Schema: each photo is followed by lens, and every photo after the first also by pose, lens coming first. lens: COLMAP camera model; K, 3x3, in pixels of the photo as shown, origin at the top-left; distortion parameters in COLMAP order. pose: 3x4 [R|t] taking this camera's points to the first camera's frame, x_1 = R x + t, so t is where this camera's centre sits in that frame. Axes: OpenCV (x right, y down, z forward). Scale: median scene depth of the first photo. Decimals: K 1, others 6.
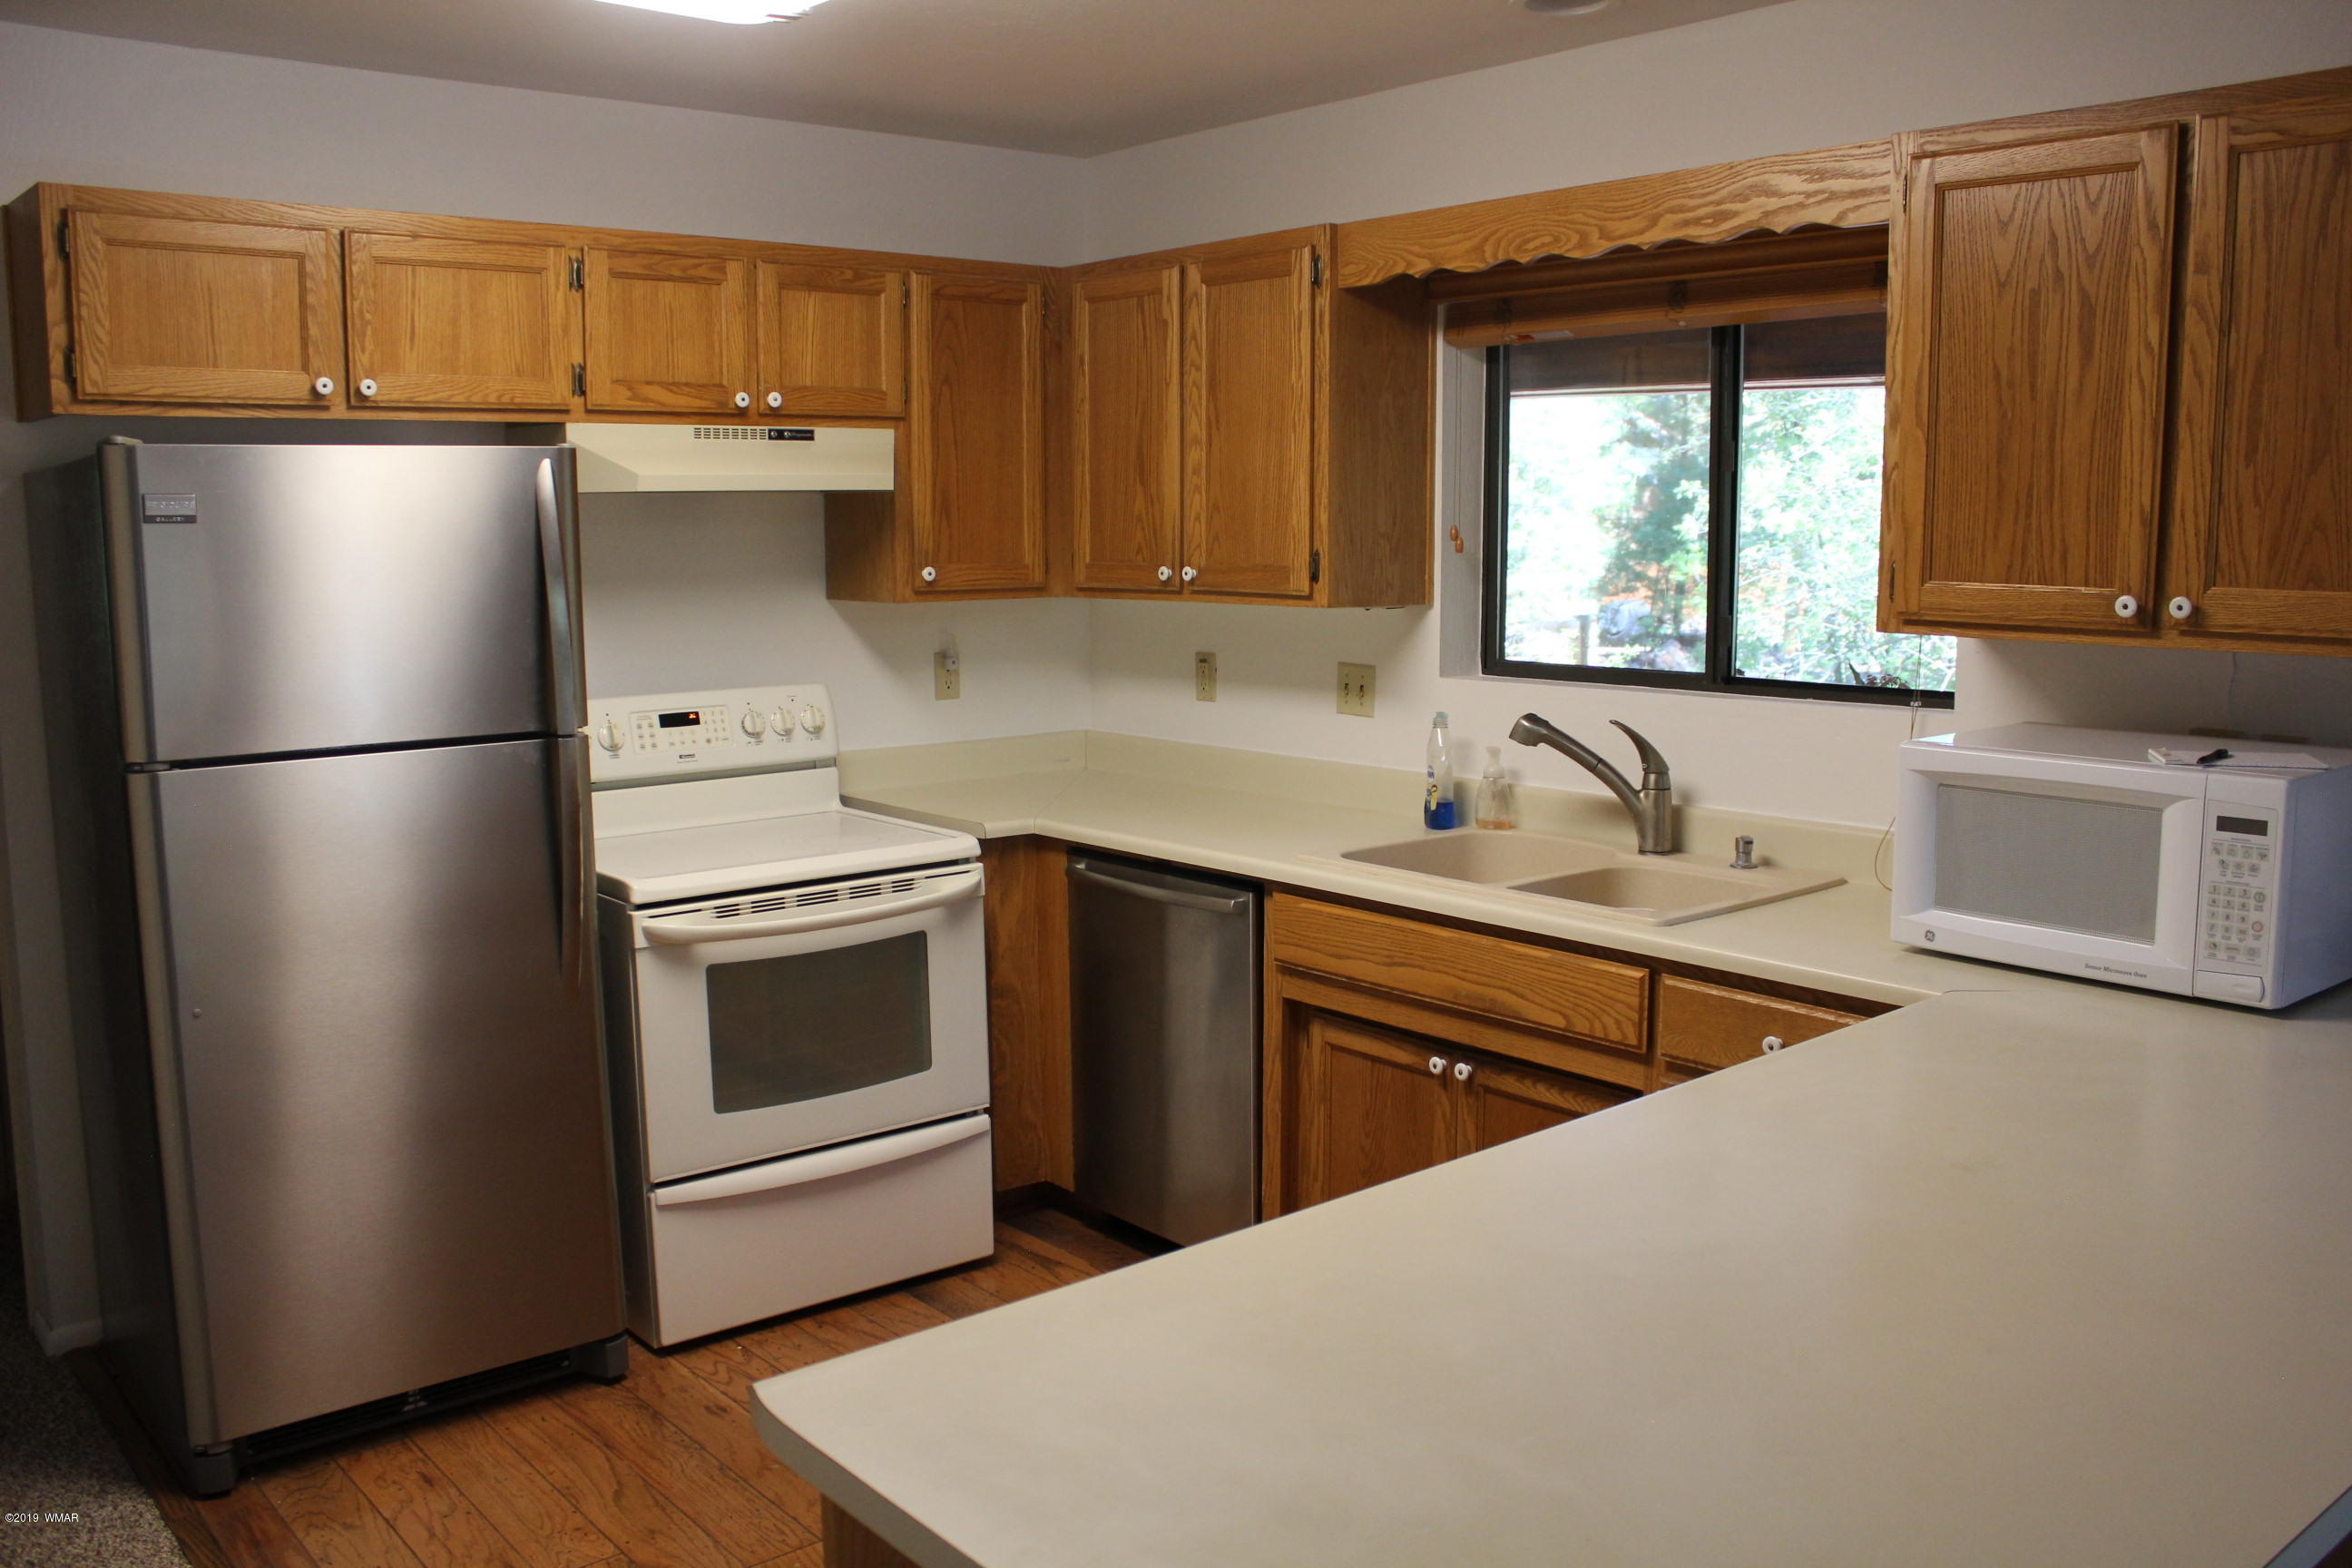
lens RADIAL K [[1986.0, 0, 1182.4], [0, 1986.0, 795.0], [0, 0, 1]] dist [-0.161910, 0.149891]
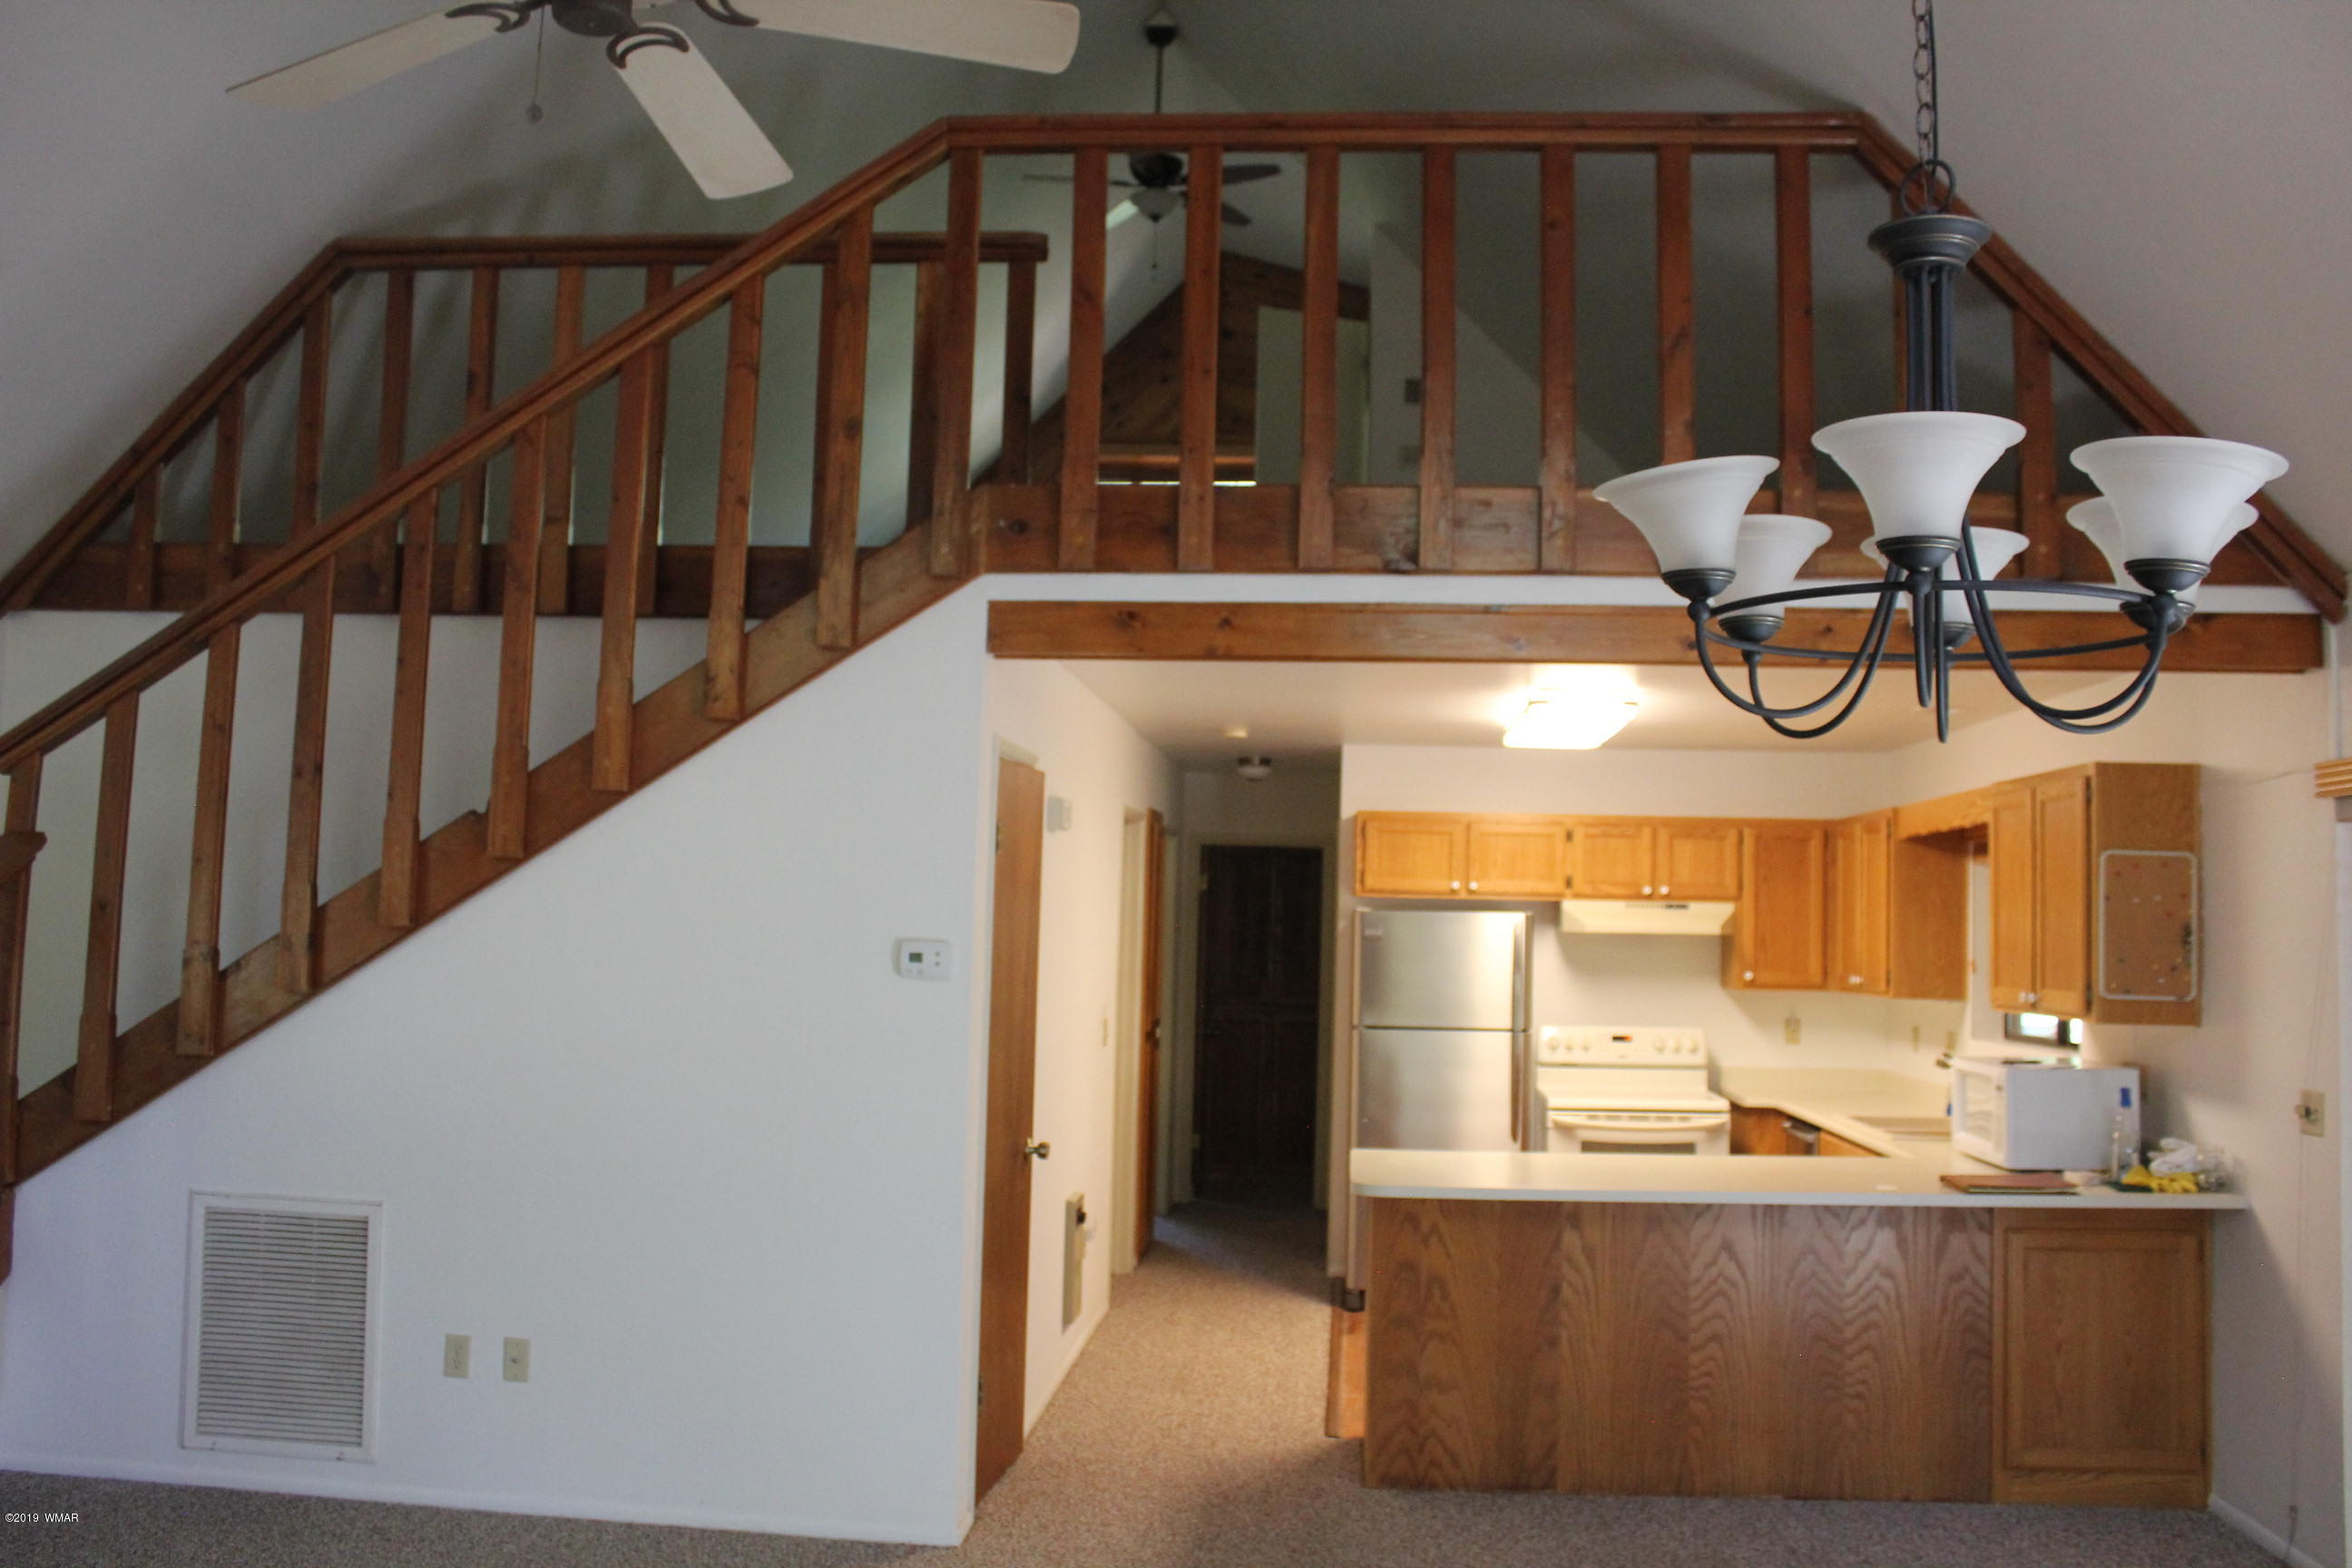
lens RADIAL K [[1986.0, 0, 1173.8], [0, 1986.0, 777.9], [0, 0, 1]] dist [-0.161910, 0.149891]
pose [[0.708329, -0.029632, -0.705261, 1.003644], [-0.125169, 0.978013, -0.166805, 0.111503], [0.694697, 0.206429, 0.689046, -0.944222]]
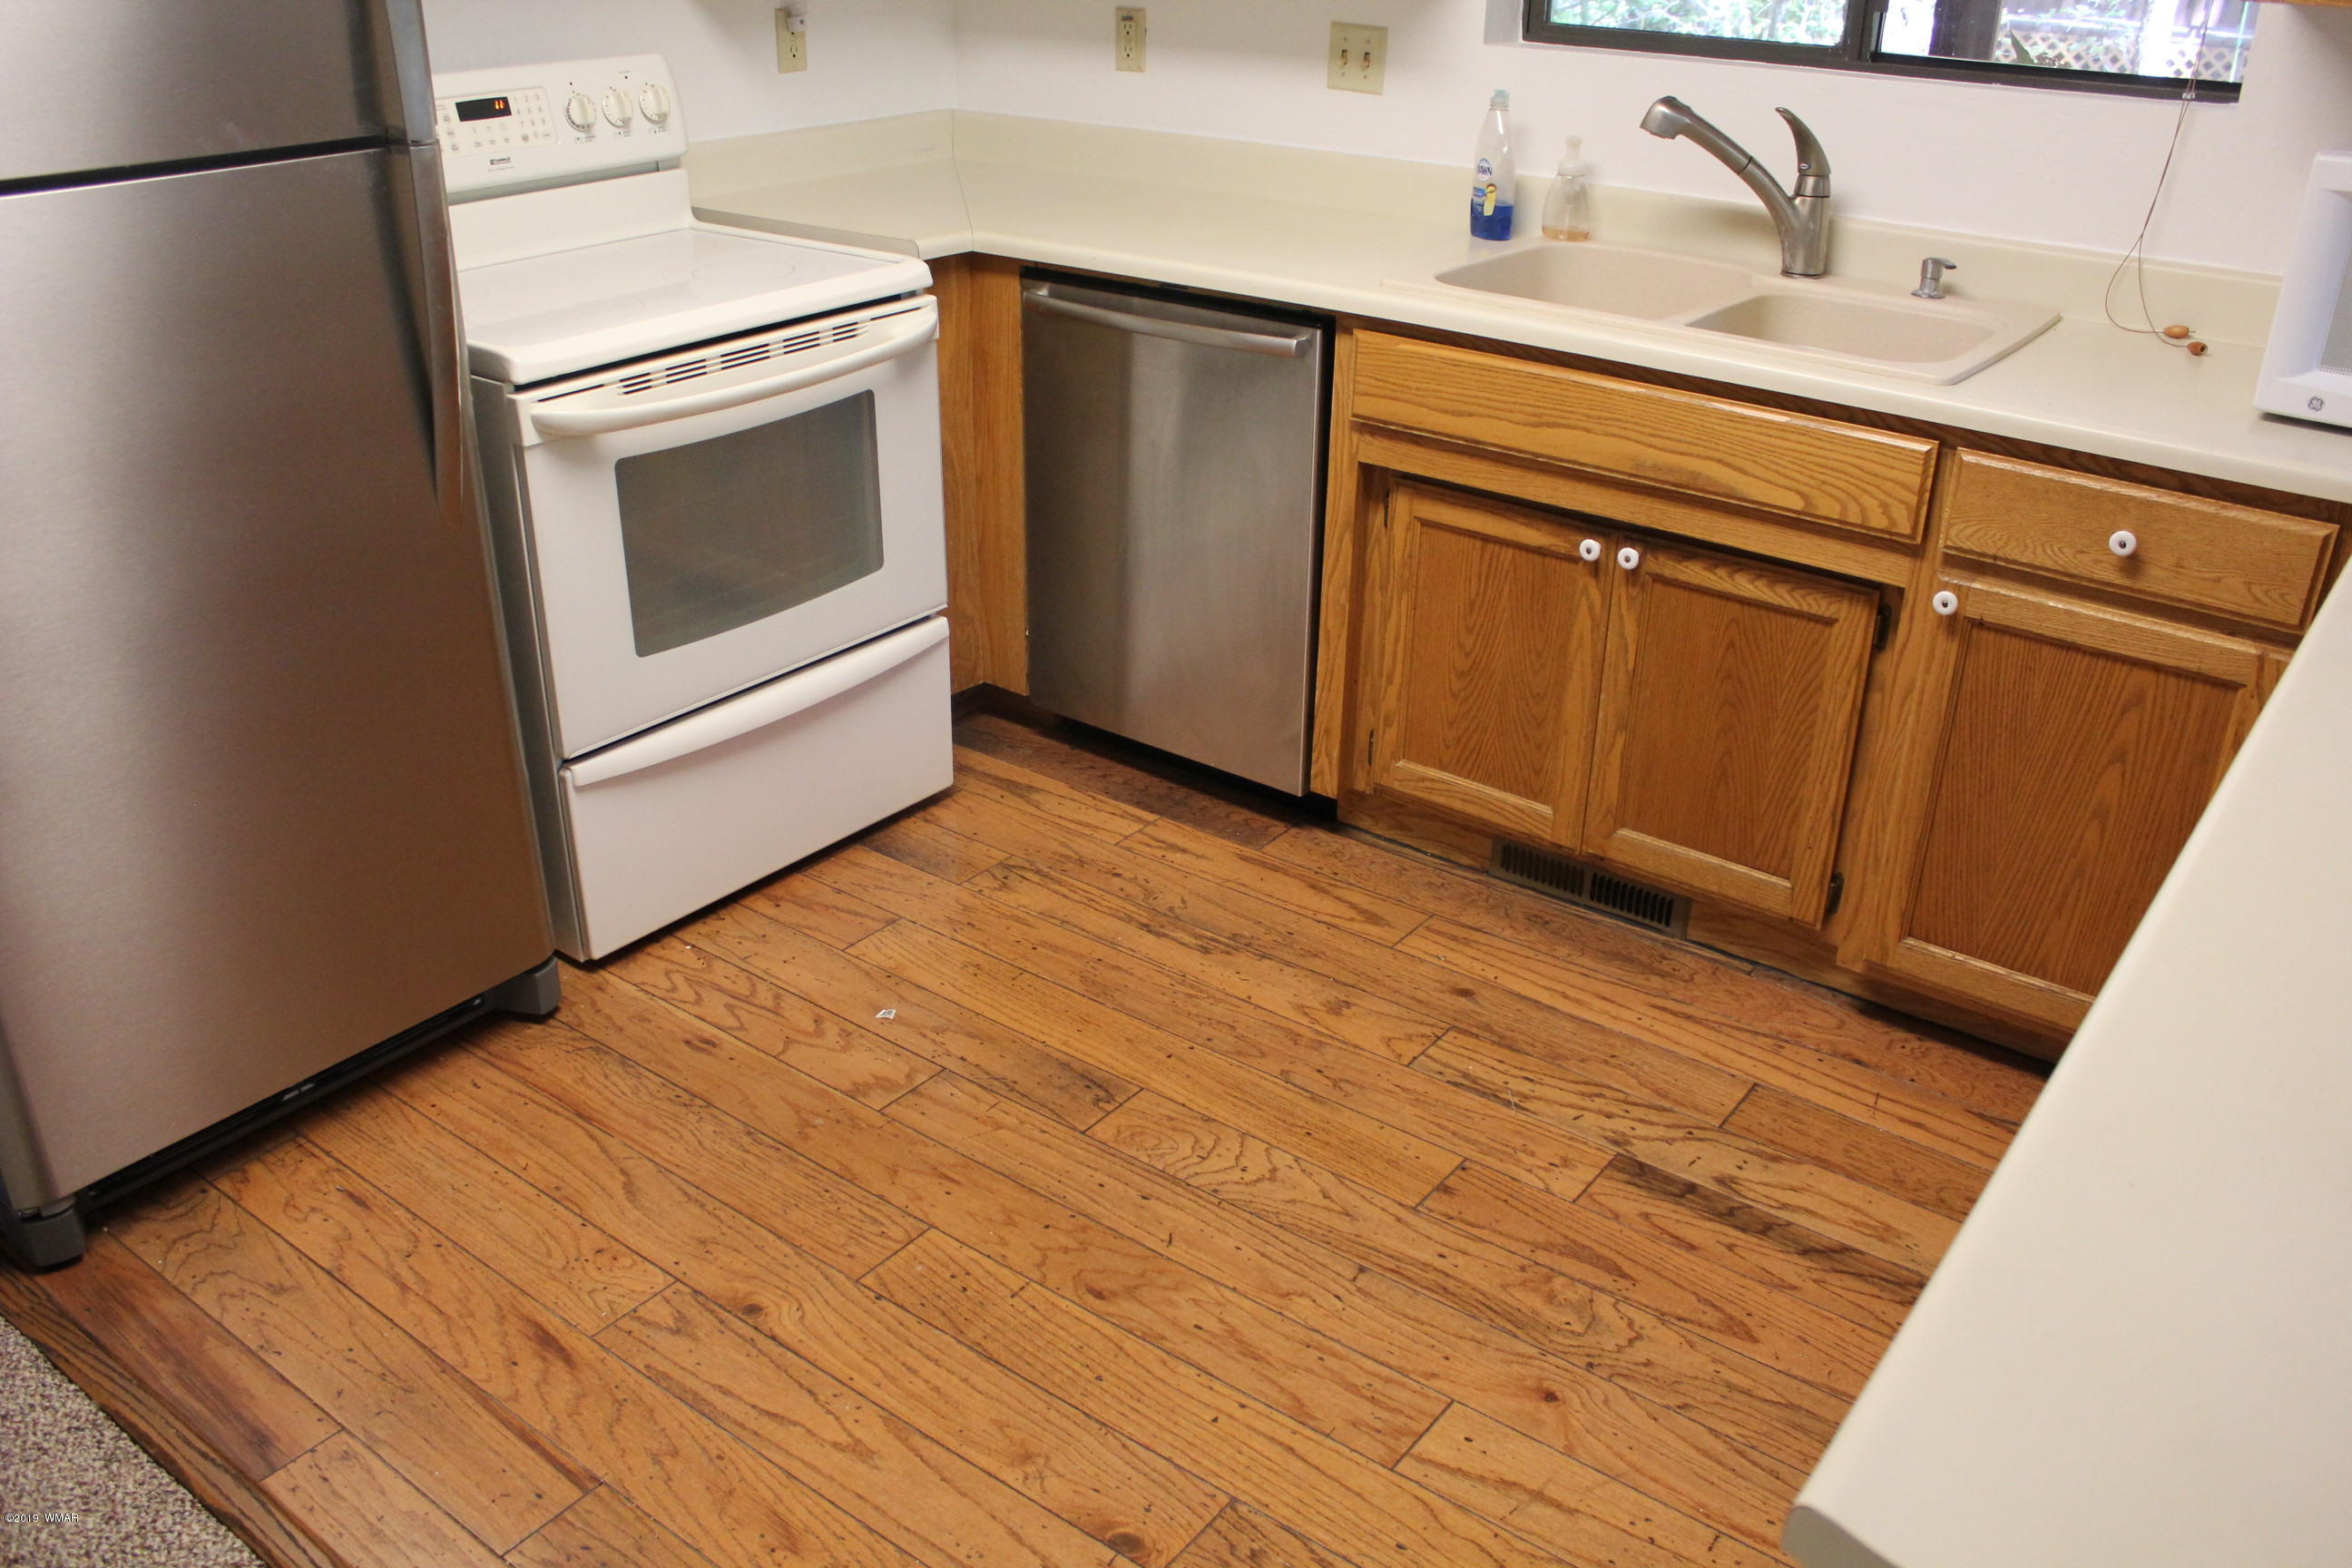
lens RADIAL K [[1986.0, 0, 1191.1], [0, 1986.0, 779.2], [0, 0, 1]] dist [-0.161910, 0.149891]
pose [[0.974742, -0.076382, 0.209865, -0.189495], [0.009166, 0.952588, 0.304126, -0.018316], [-0.223145, -0.294521, 0.929227, 0.240824]]
